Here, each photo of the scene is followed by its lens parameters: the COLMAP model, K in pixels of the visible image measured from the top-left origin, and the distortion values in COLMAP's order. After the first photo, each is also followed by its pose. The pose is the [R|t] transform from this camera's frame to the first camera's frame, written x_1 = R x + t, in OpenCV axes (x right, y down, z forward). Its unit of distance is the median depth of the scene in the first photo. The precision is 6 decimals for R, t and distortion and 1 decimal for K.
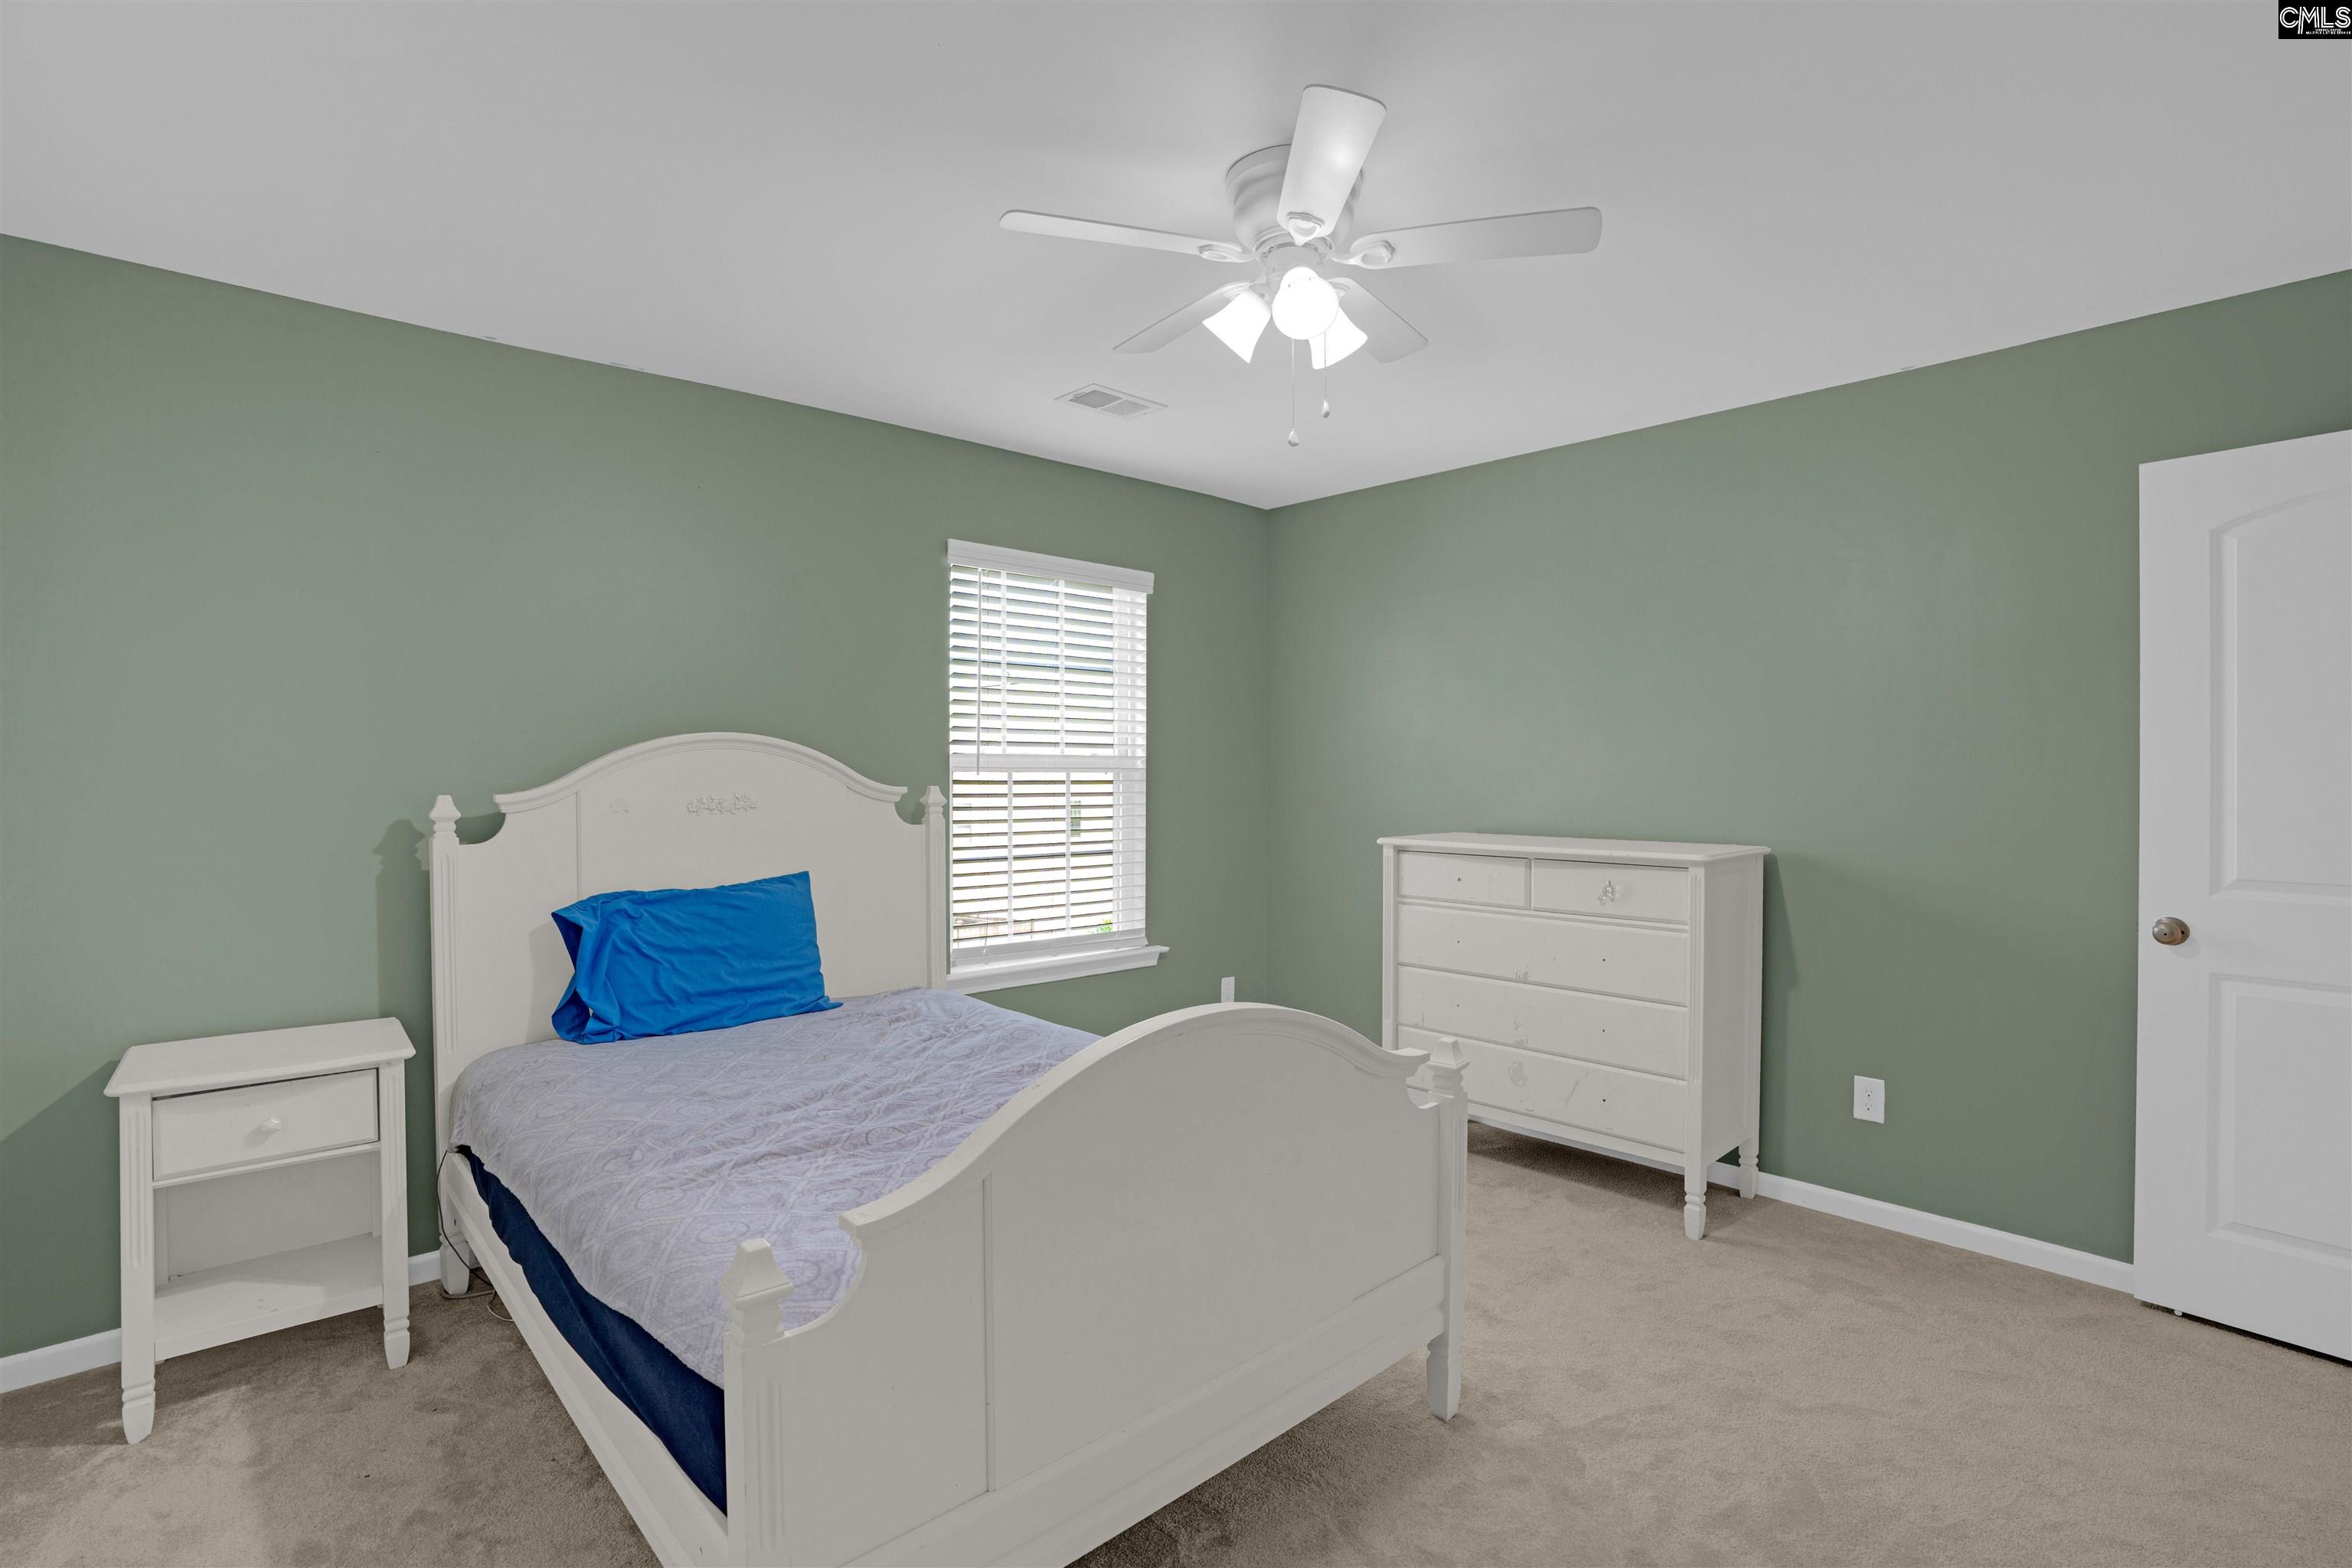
lens RADIAL K [[1084.2, 0, 1190.5], [0, 1084.2, 781.2], [0, 0, 1]] dist [-0.044118, 0.014180]
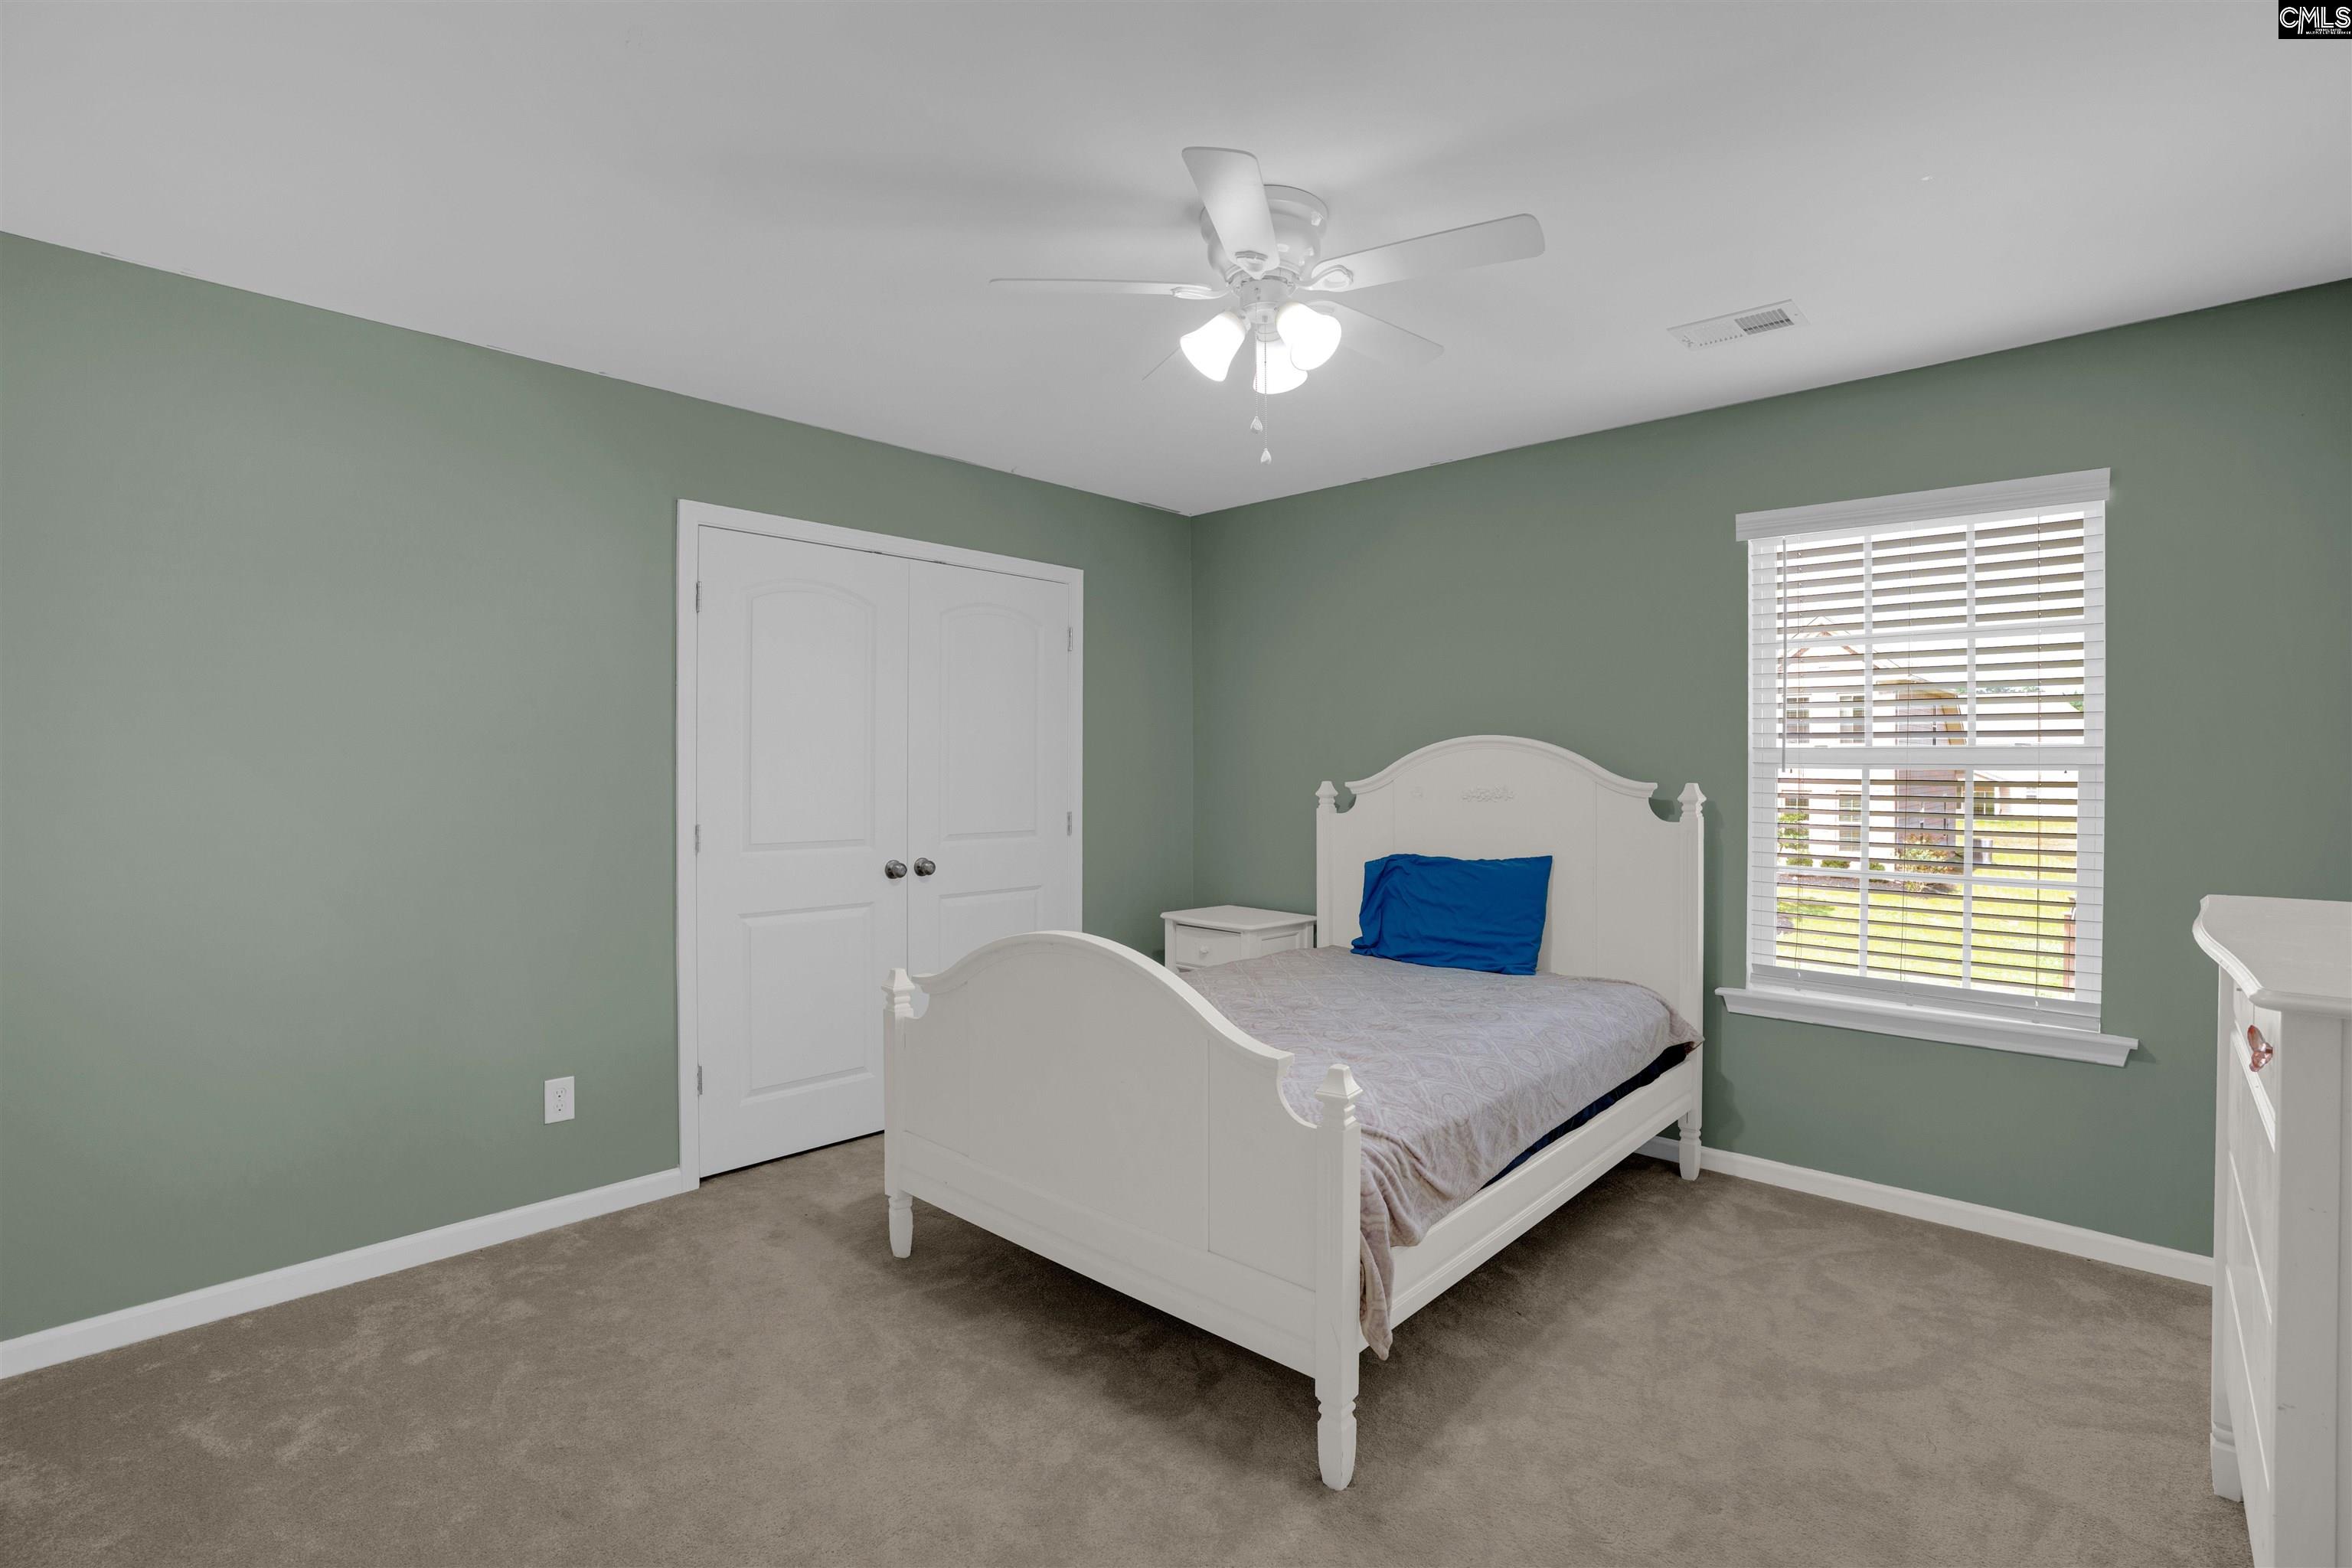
lens RADIAL K [[1084.2, 0, 1190.5], [0, 1084.2, 781.2], [0, 0, 1]] dist [-0.044118, 0.014180]
pose [[0.114096, 0.020801, -0.993252, 0.664127], [-0.006992, 0.999773, 0.020135, -0.013442], [0.993445, 0.004648, 0.114215, 0.456605]]
